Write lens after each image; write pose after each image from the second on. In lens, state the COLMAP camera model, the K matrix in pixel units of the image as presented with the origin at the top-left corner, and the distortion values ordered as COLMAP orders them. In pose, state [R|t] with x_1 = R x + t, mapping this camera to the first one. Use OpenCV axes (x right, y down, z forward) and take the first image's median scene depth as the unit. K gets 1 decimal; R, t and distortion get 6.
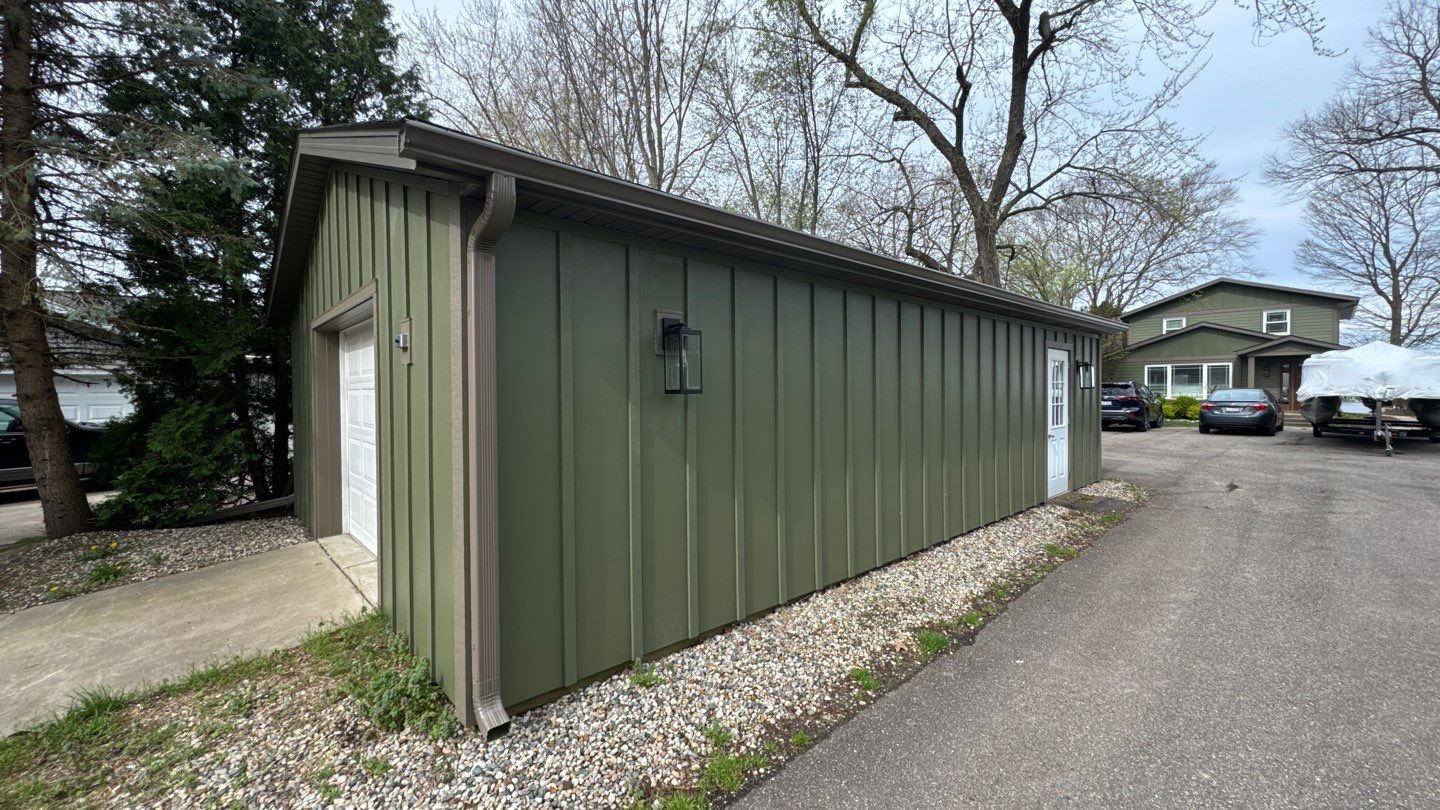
lens RADIAL K [[577.1, 0, 720.0], [0, 577.1, 405.0], [0, 0, 1]] dist [-0.012706, 0.000278]
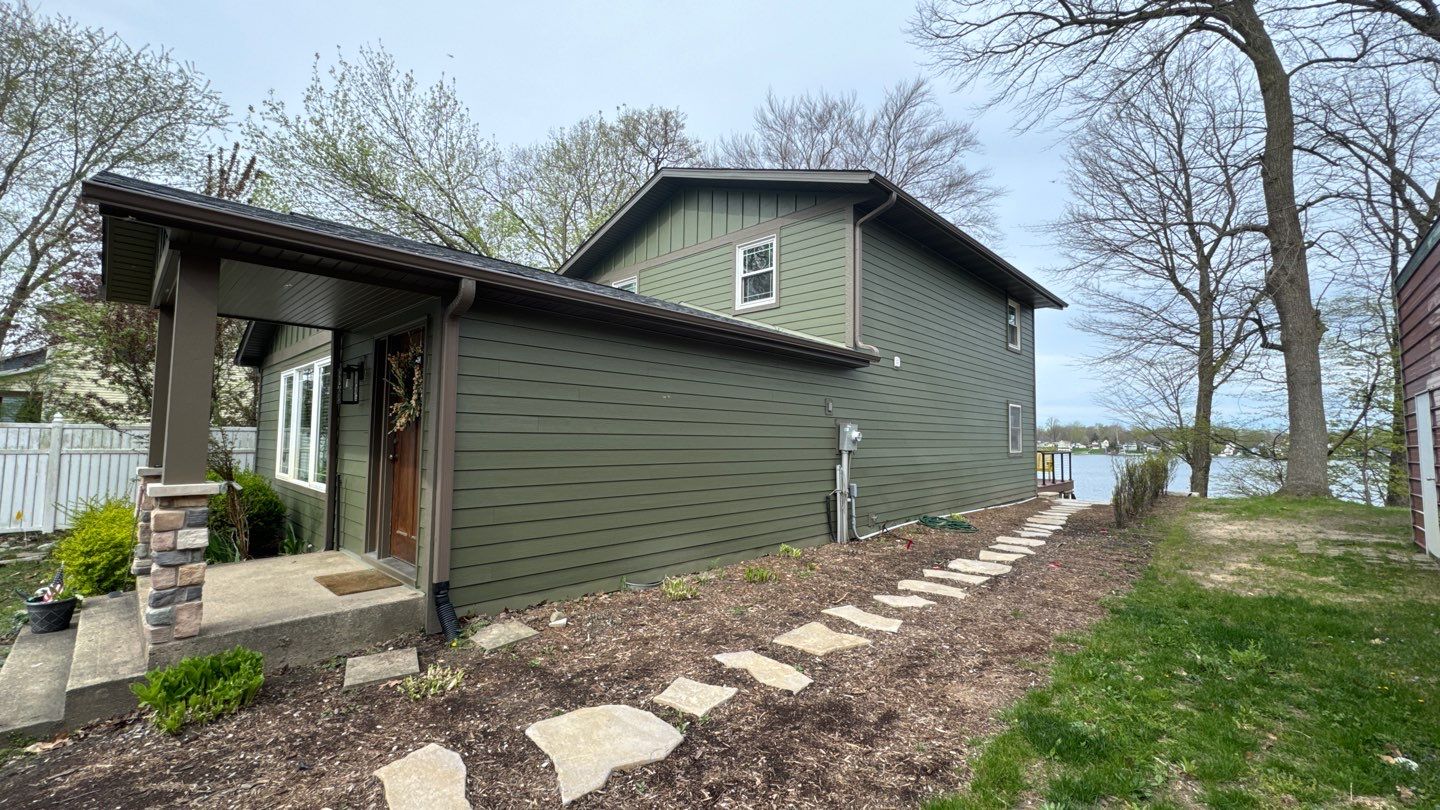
lens RADIAL K [[577.1, 0, 720.0], [0, 577.1, 405.0], [0, 0, 1]] dist [-0.012706, 0.000278]
pose [[0.997581, 0.021388, 0.066134, 0.727325], [-0.016646, 0.997306, -0.071435, -0.022379], [-0.067484, 0.070161, 0.995250, 0.489899]]
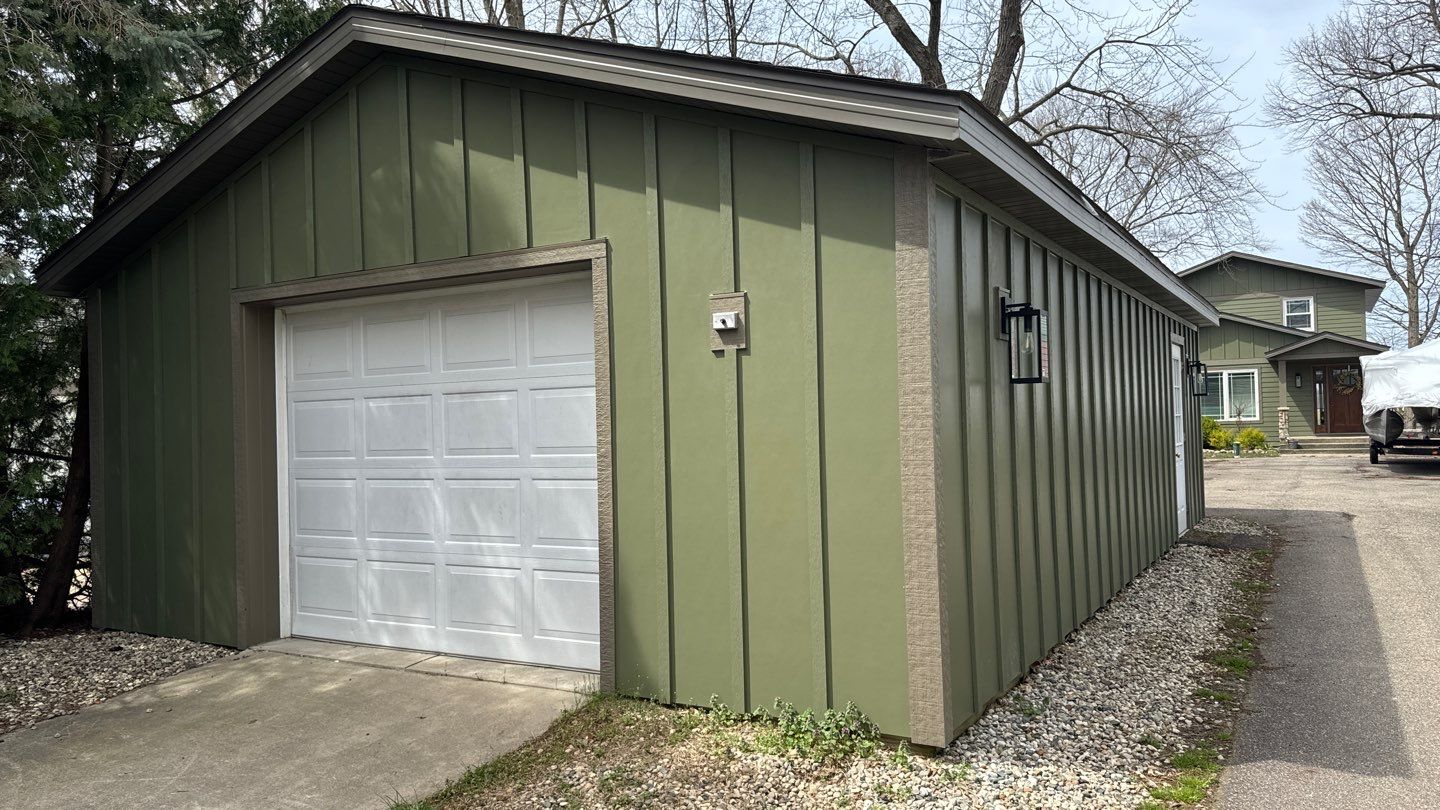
lens RADIAL K [[1023.5, 0, 720.0], [0, 1023.5, 405.0], [0, 0, 1]] dist [0.065941, -0.093759]
pose [[0.955475, -0.008149, 0.294960, -0.099378], [0.020329, 0.999061, -0.038254, 0.005529], [-0.294372, 0.042547, 0.954743, -0.034057]]
